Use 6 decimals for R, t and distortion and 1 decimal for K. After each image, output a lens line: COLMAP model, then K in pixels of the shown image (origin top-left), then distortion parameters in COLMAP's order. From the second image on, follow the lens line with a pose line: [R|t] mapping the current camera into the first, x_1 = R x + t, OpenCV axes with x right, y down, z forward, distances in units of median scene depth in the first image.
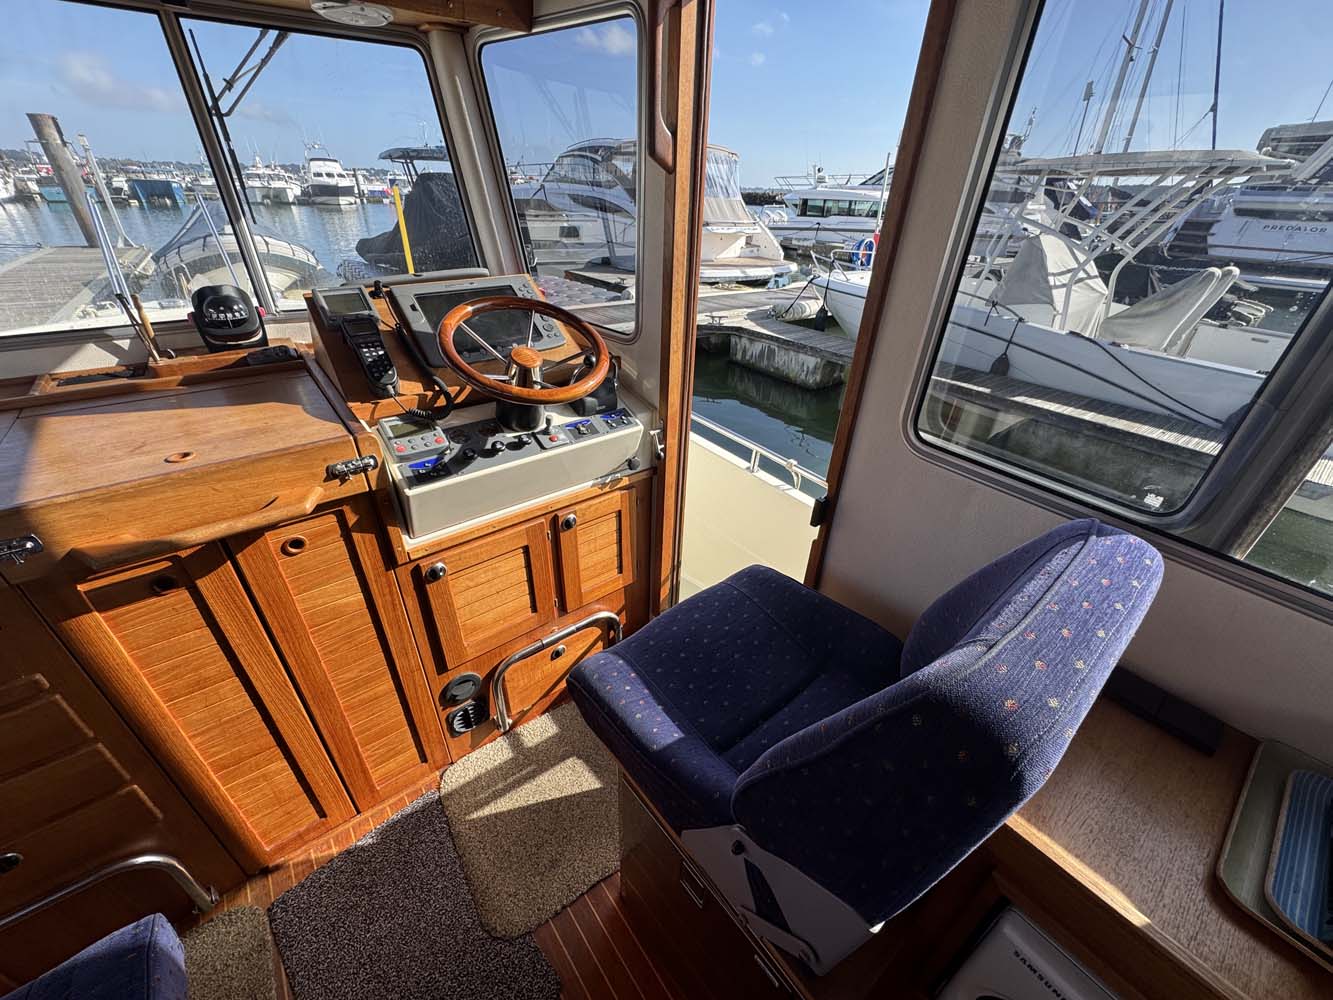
lens RADIAL K [[532.4, 0, 669.7], [0, 532.4, 499.8], [0, 0, 1]] dist [-0.002161, -0.000057]
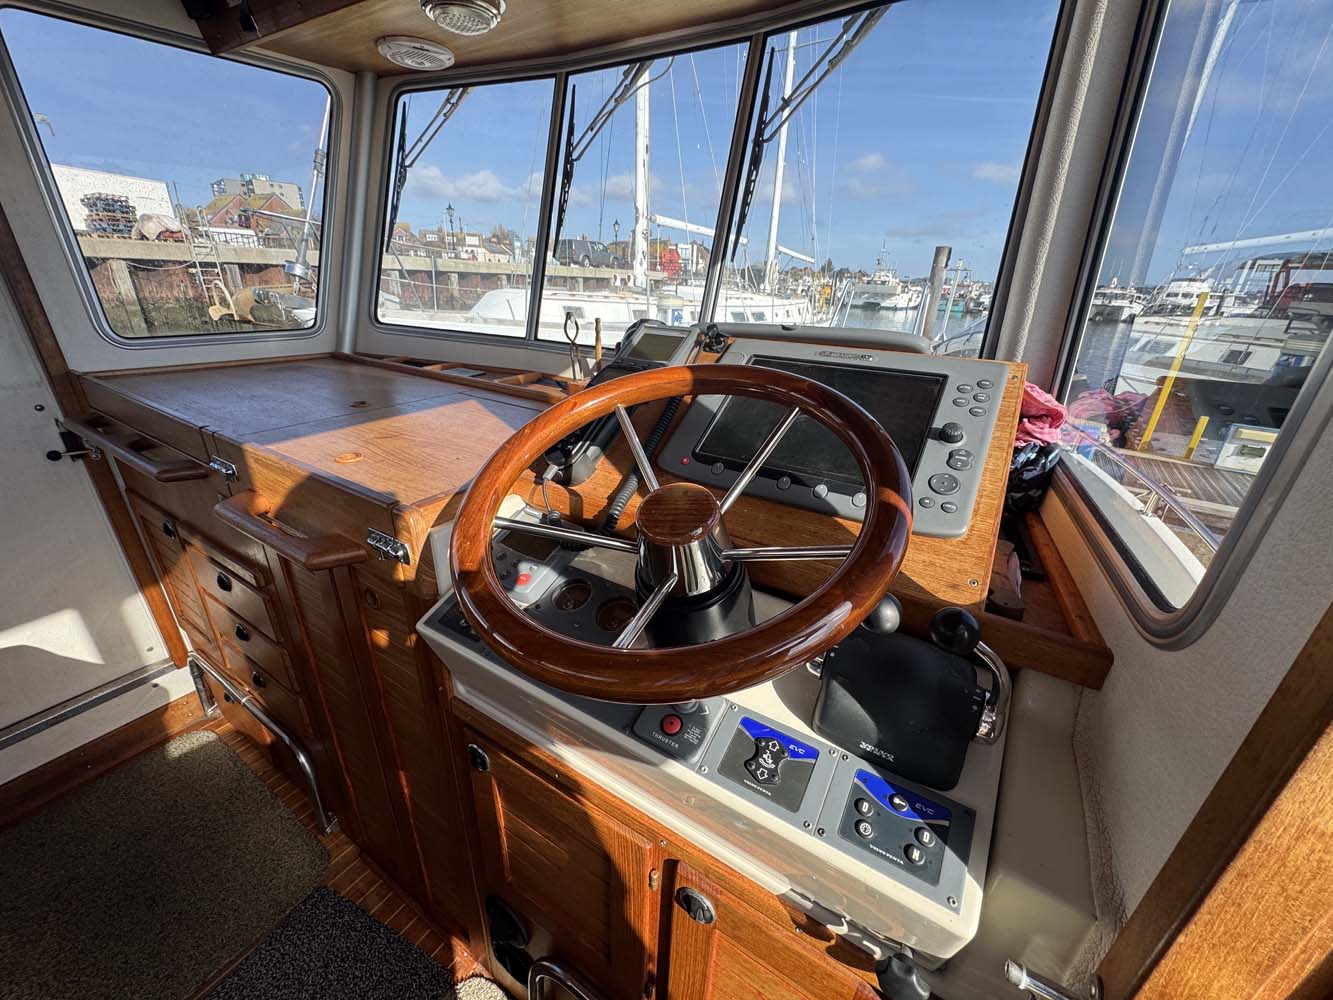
lens RADIAL K [[532.1, 0, 664.5], [0, 532.1, 500.6], [0, 0, 1]] dist [-0.000802, -0.000052]
pose [[0.315149, 0.351292, -0.881632, 0.012032], [-0.504330, 0.848936, 0.157985, -0.032927], [0.803948, 0.394845, 0.444709, 0.082159]]
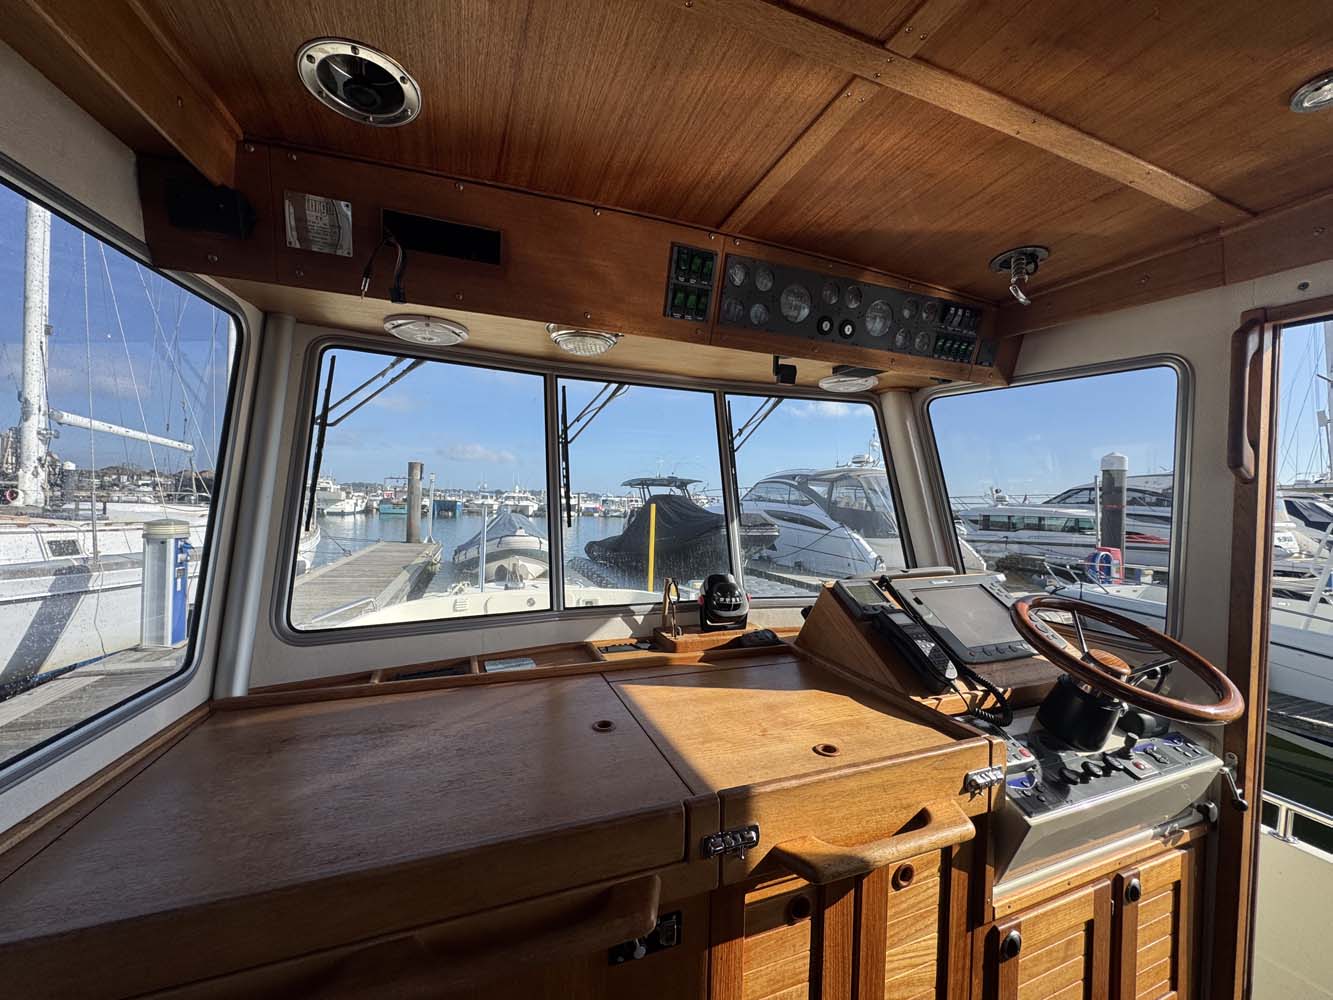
lens RADIAL K [[532.4, 0, 669.7], [0, 532.4, 499.8], [0, 0, 1]] dist [-0.002161, -0.000057]
pose [[0.958350, -0.002283, -0.285588, -0.070855], [-0.145382, 0.856811, -0.494711, 0.004299], [0.245824, 0.515625, 0.820793, -0.004486]]
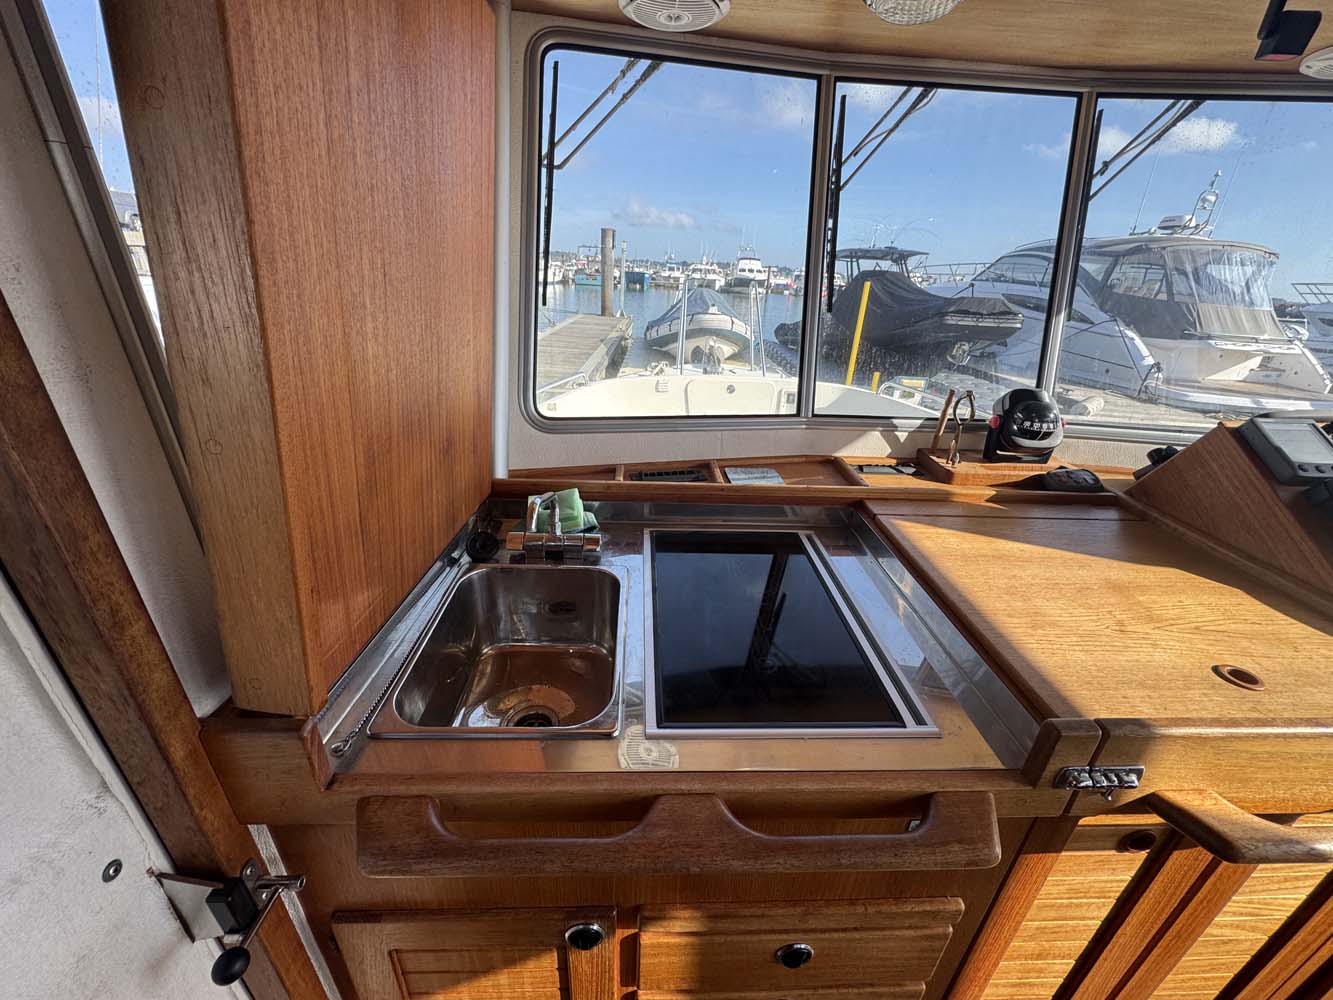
lens RADIAL K [[535.4, 0, 666.5], [0, 535.4, 500.0], [0, 0, 1]] dist [-0.003951, -0.000104]
pose [[0.807180, 0.244680, -0.537207, -0.091963], [-0.320440, 0.945914, -0.050645, -0.001476], [0.495760, 0.213022, 0.841928, 0.005577]]
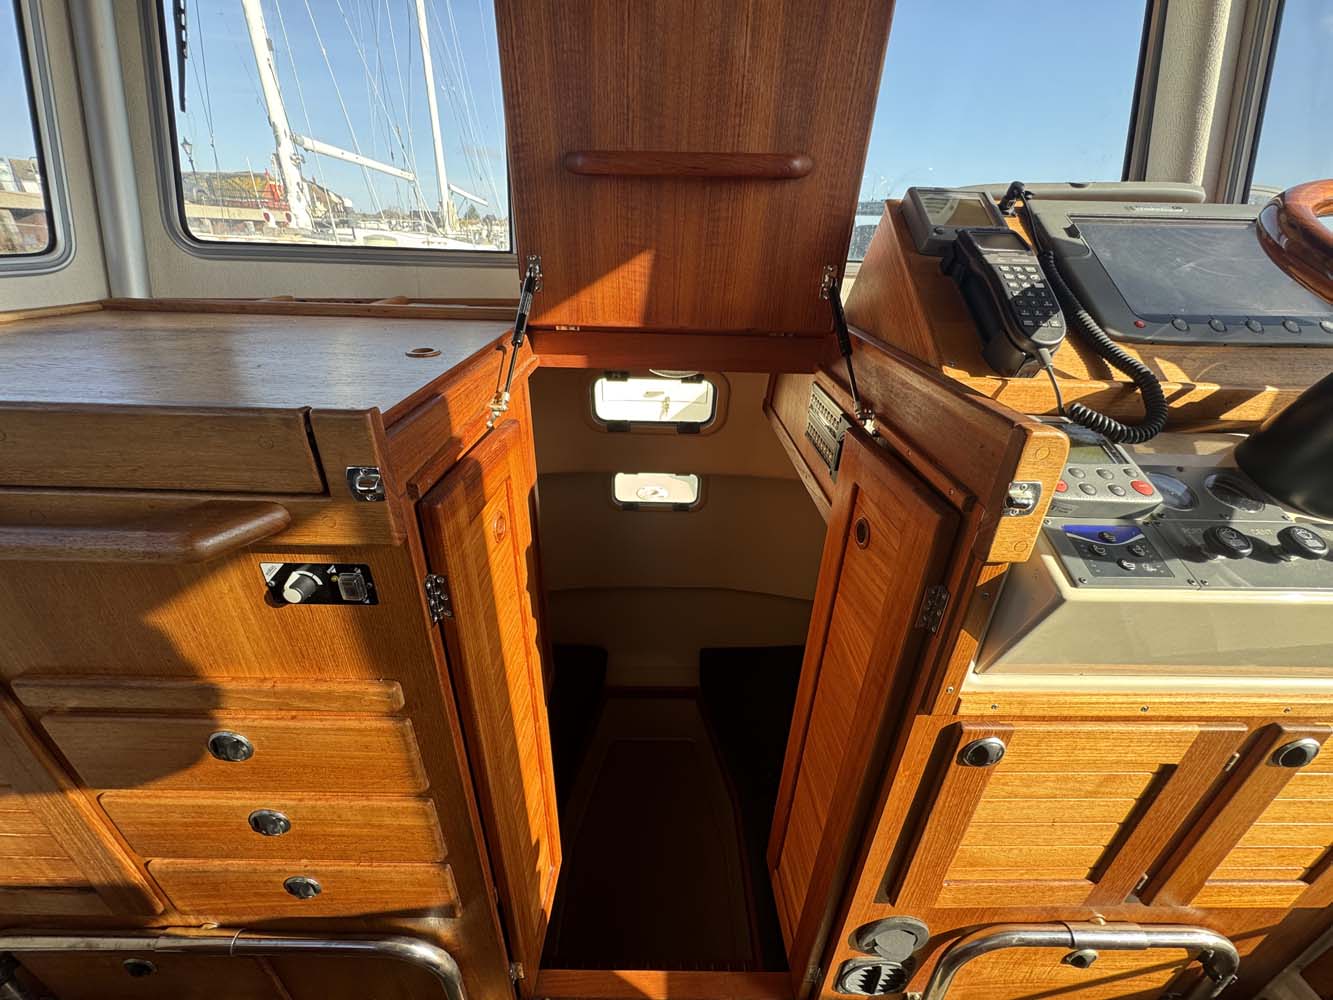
lens RADIAL K [[530.8, 0, 664.5], [0, 530.8, 493.8], [0, 0, 1]] dist [-0.009451, -0.000114]
pose [[0.782391, 0.268138, -0.562108, -0.047721], [-0.324983, 0.945719, -0.001210, 0.001487], [0.531272, 0.183622, 0.827063, 0.044163]]
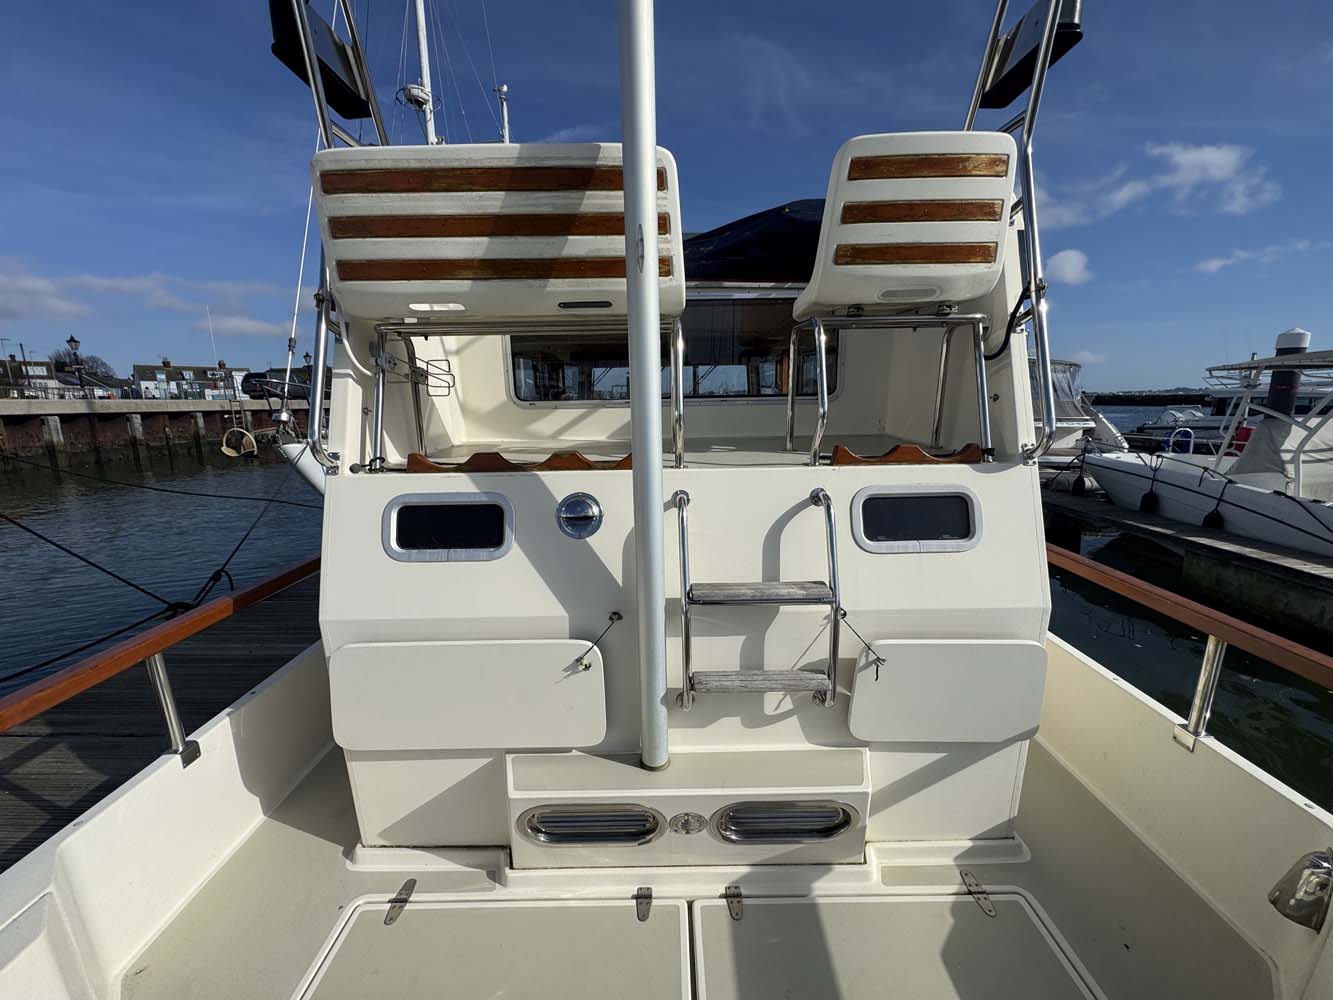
lens RADIAL K [[527.7, 0, 664.9], [0, 527.7, 500.2], [0, 0, 1]] dist [-0.000687, -0.000336]
pose [[0.773740, 0.082158, -0.628153, 0.194673], [-0.289341, 0.927923, -0.235035, 0.141943], [0.563567, 0.363607, 0.741743, -0.231660]]
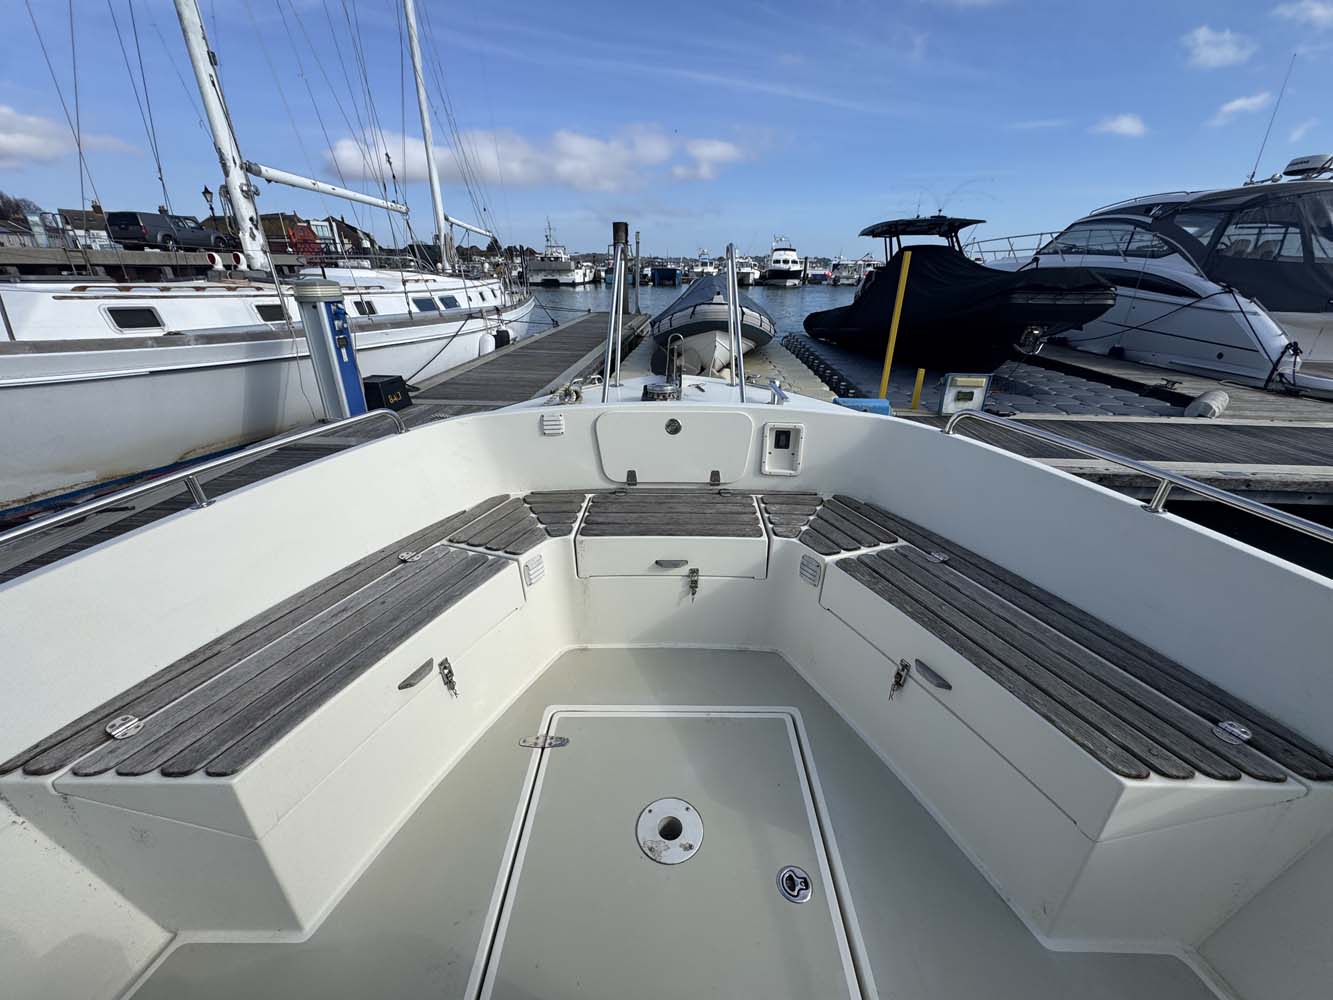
lens RADIAL K [[535.4, 0, 666.5], [0, 535.4, 500.0], [0, 0, 1]] dist [-0.003951, -0.000104]
pose [[0.768868, 0.236019, -0.594254, -0.128077], [-0.309961, 0.950458, -0.023548, -0.055558], [0.559255, 0.202300, 0.803933, 0.124678]]
